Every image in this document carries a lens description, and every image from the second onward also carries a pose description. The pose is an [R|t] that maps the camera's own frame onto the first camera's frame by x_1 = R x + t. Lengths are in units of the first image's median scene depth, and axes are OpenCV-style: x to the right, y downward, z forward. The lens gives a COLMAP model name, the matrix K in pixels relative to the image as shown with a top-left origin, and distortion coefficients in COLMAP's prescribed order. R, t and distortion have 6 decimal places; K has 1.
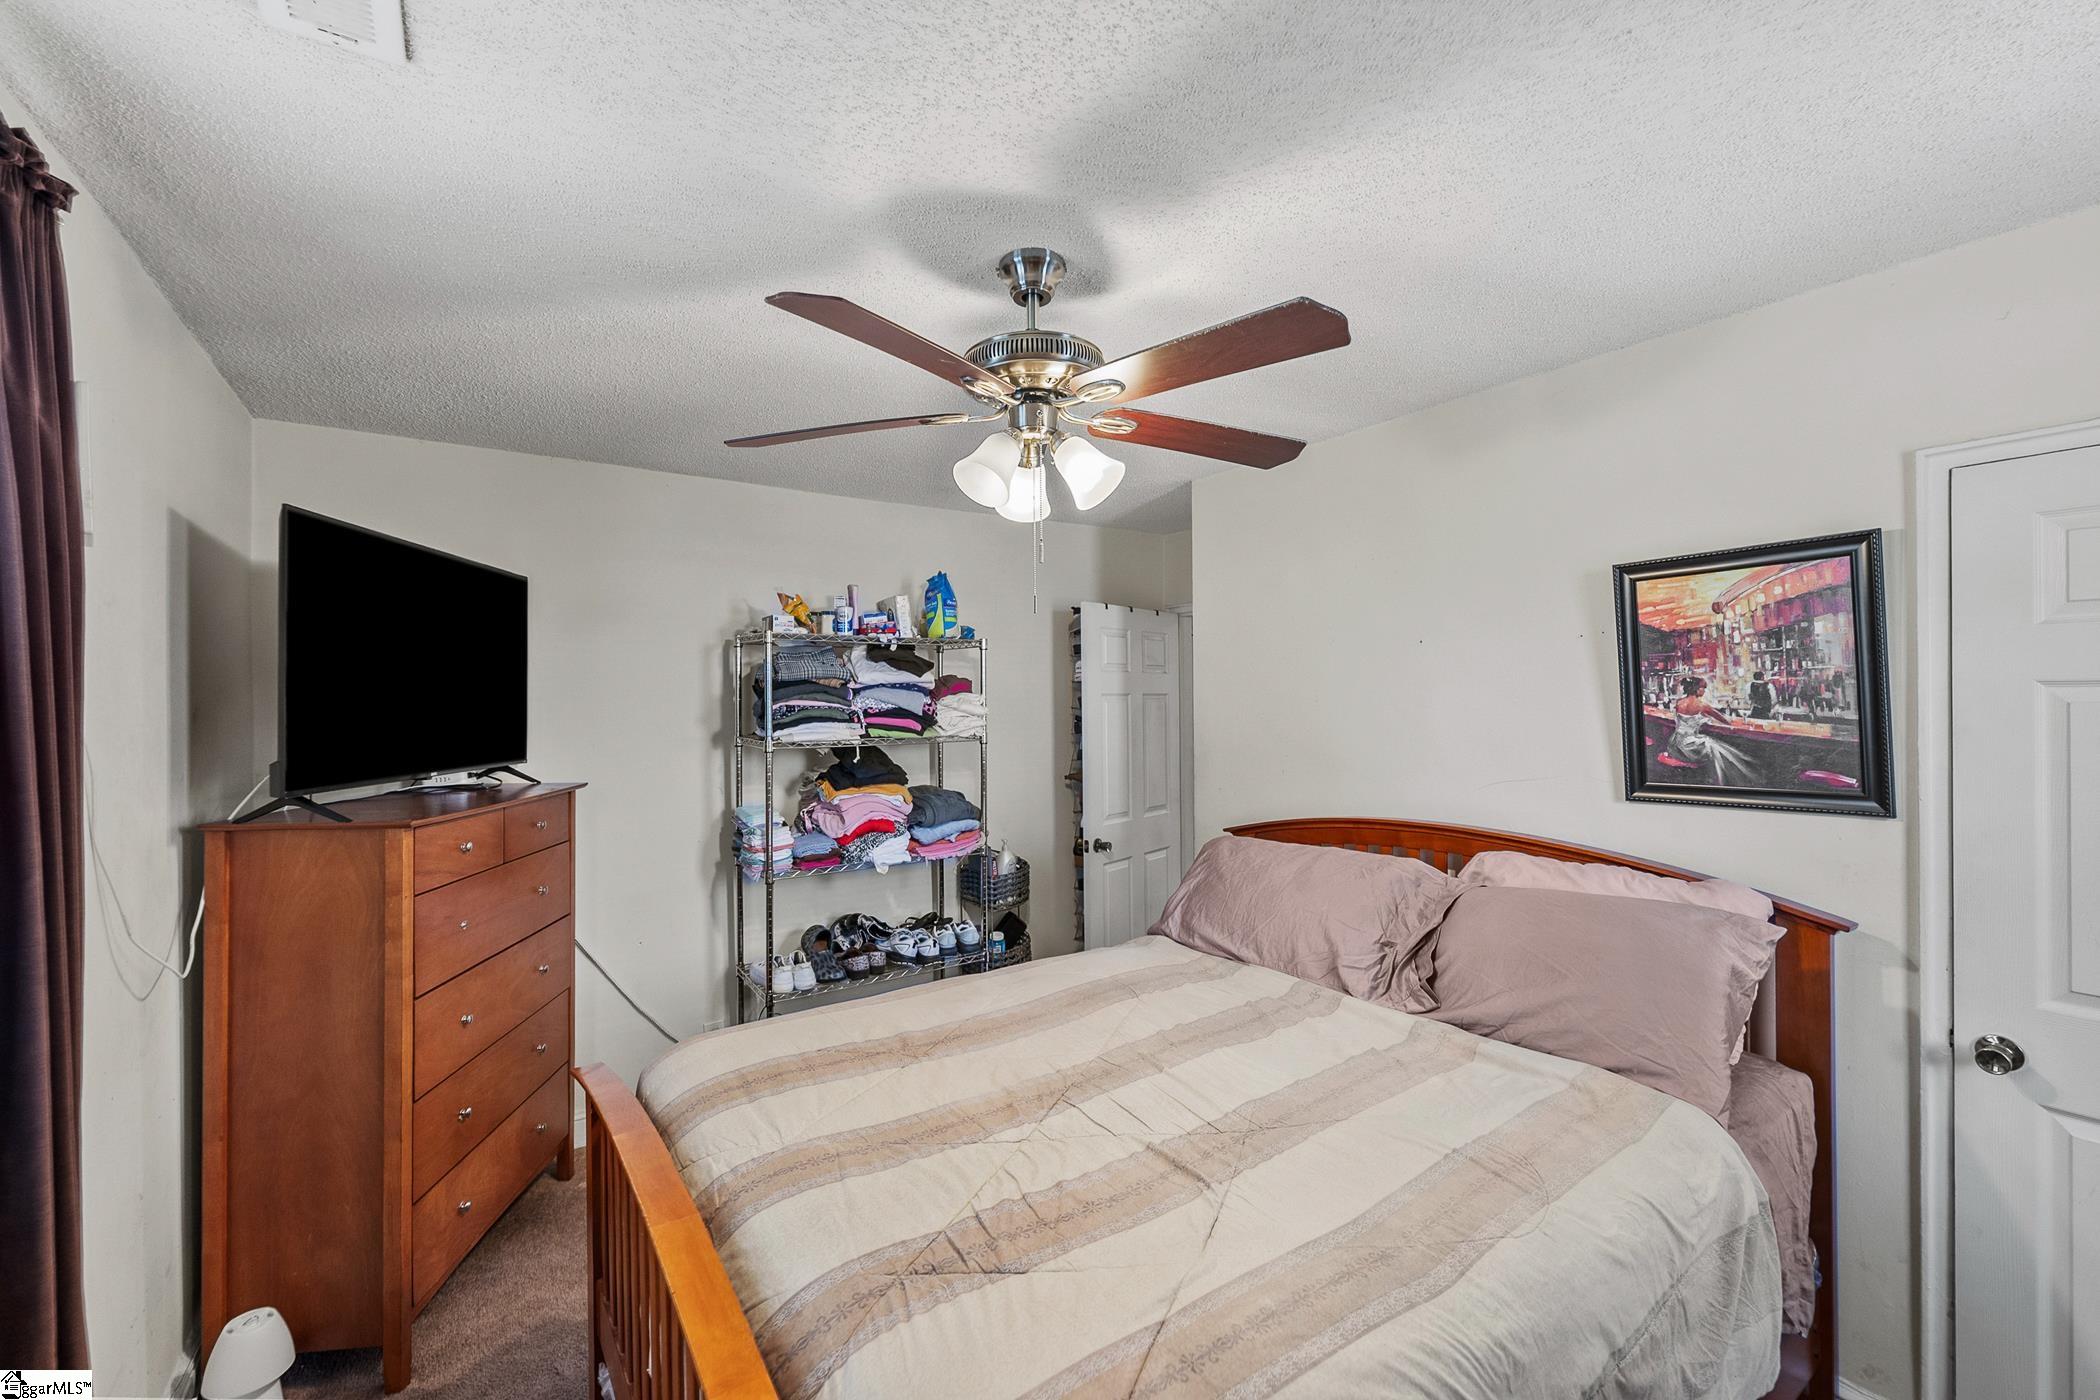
lens RADIAL K [[868.8, 0, 1038.6], [0, 868.8, 694.2], [0, 0, 1]] dist [0.000344, 0.000113]
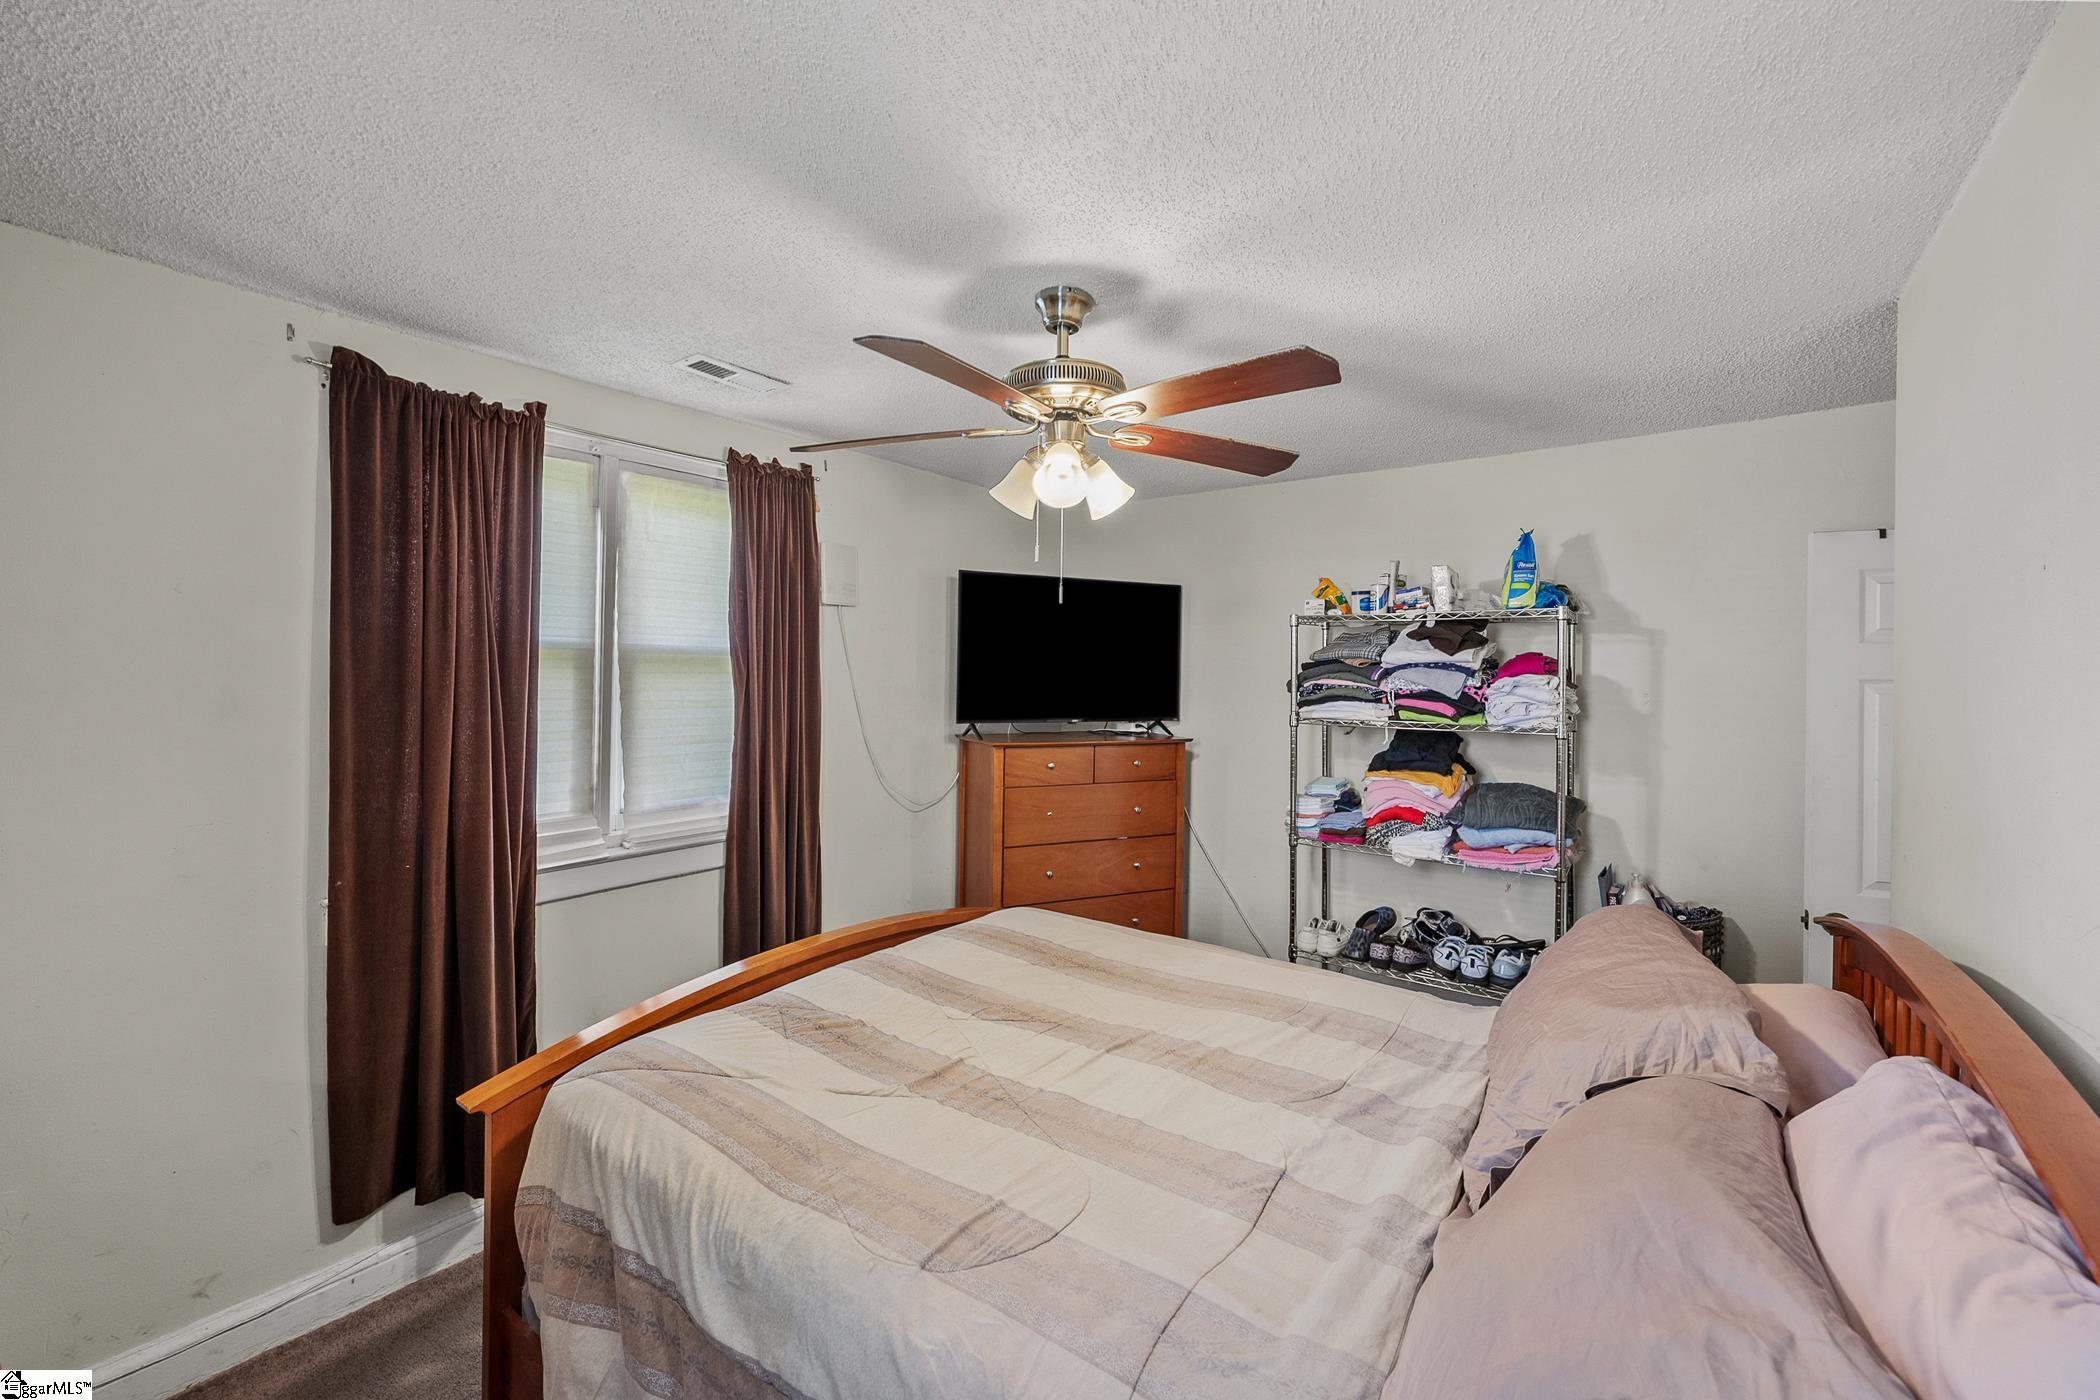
lens RADIAL K [[842.8, 0, 1032.2], [0, 842.8, 671.1], [0, 0, 1]] dist [-0.001522, 0.000129]
pose [[0.325191, 0.009081, -0.945605, 0.831620], [-0.010257, 0.999929, 0.006075, -0.007545], [0.945593, 0.007723, 0.325261, 0.487981]]
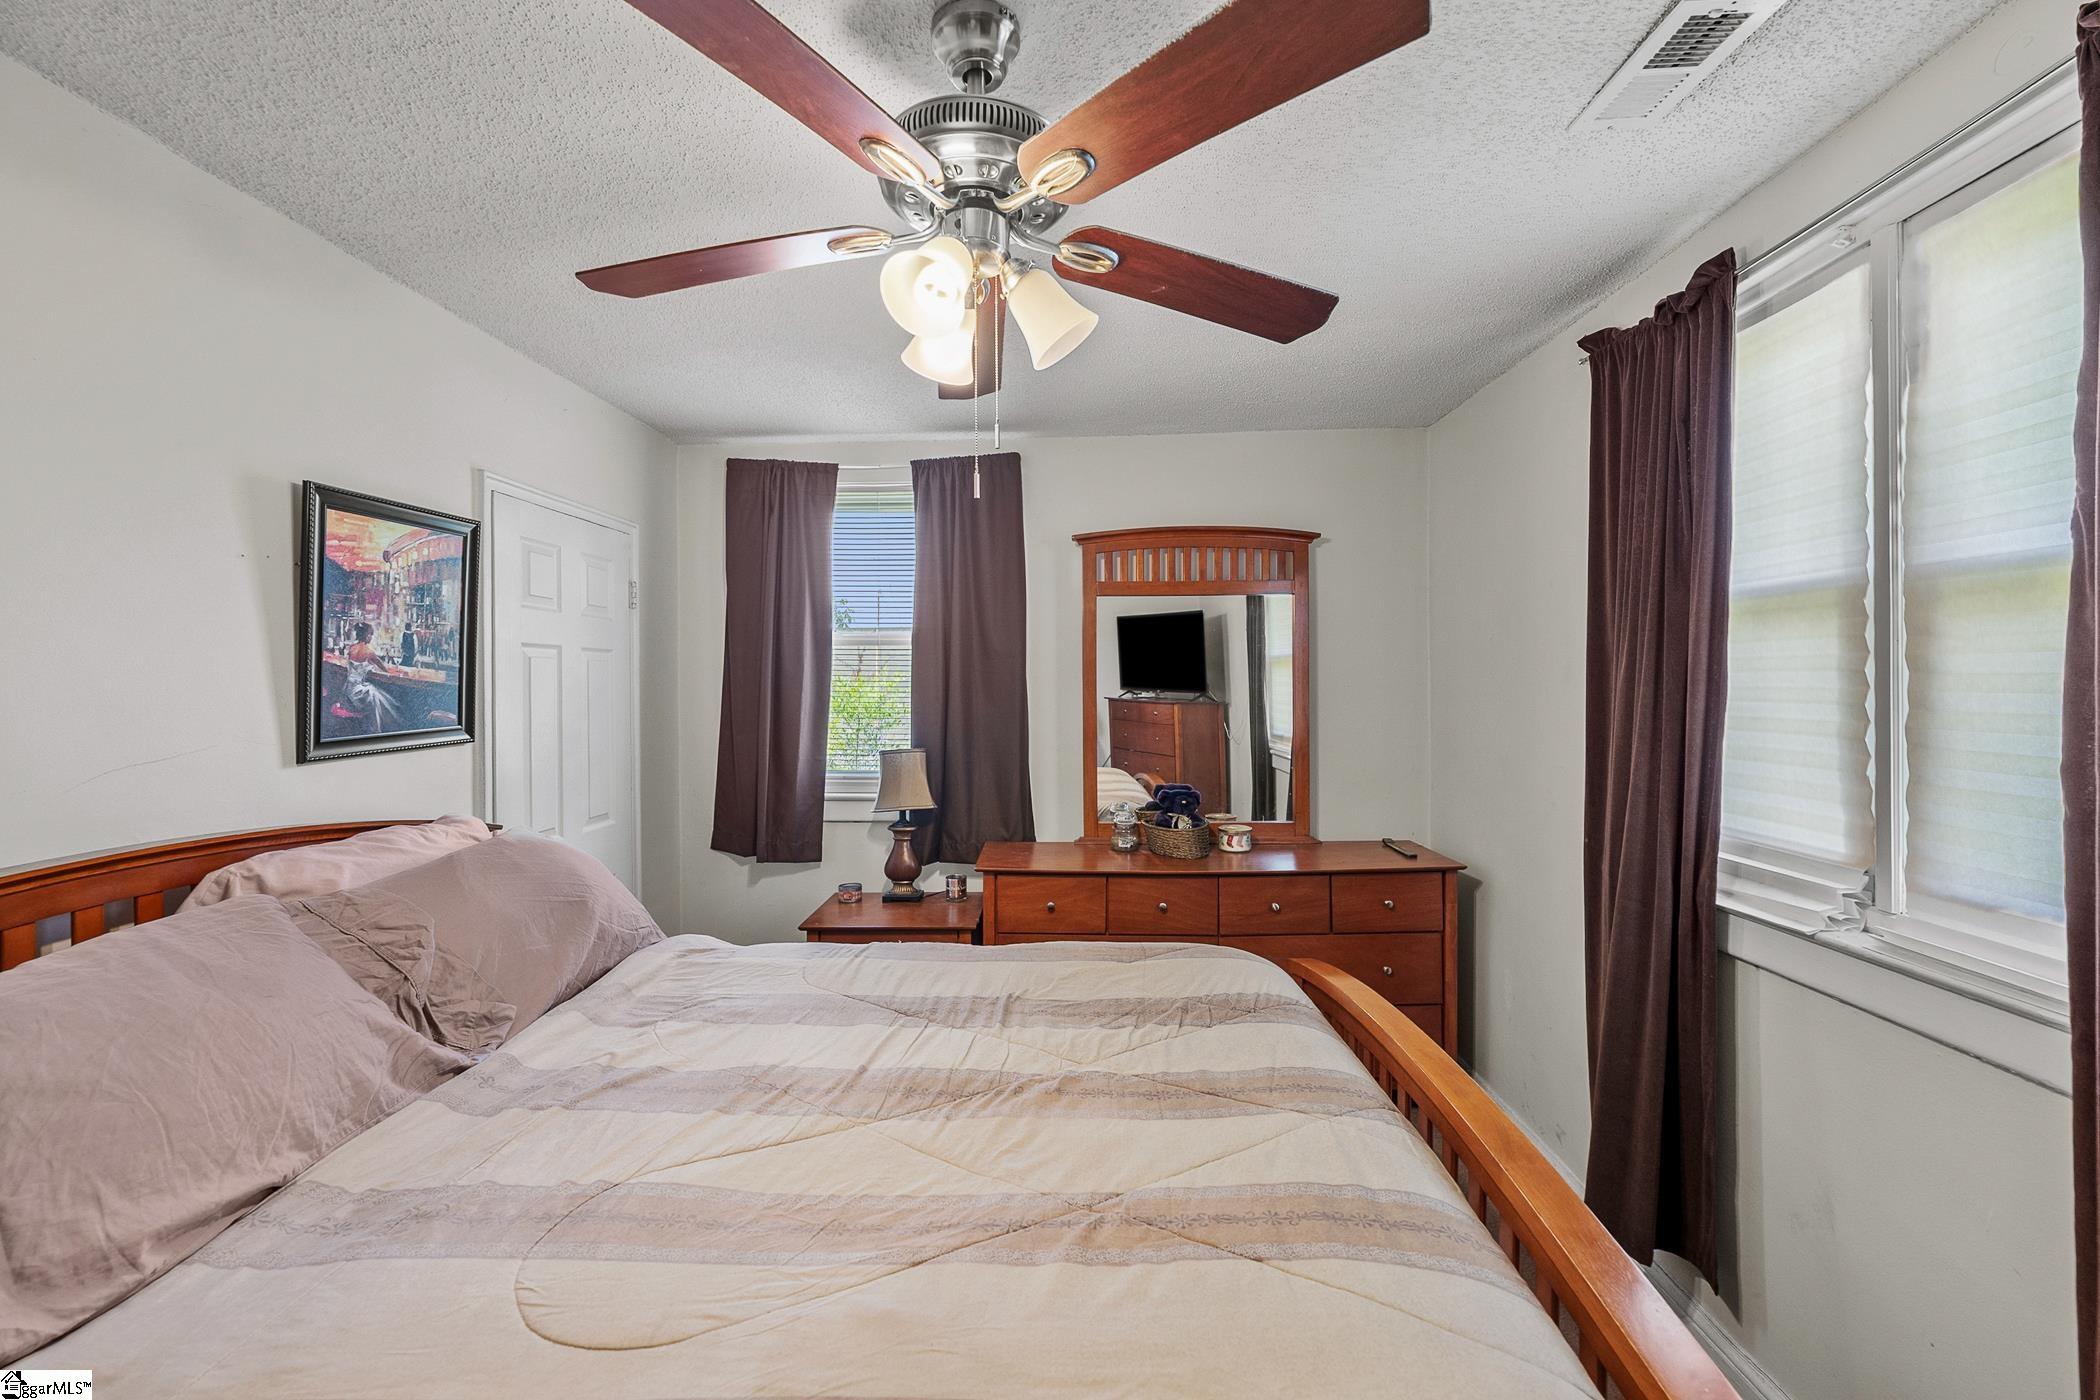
lens RADIAL K [[842.8, 0, 1034.7], [0, 842.8, 690.5], [0, 0, 1]] dist [-0.001522, 0.000129]
pose [[-0.796505, 0.005017, 0.604611, -0.385417], [0.007120, 0.999974, 0.001081, 0.057246], [-0.604590, 0.005166, -0.796520, 1.245204]]
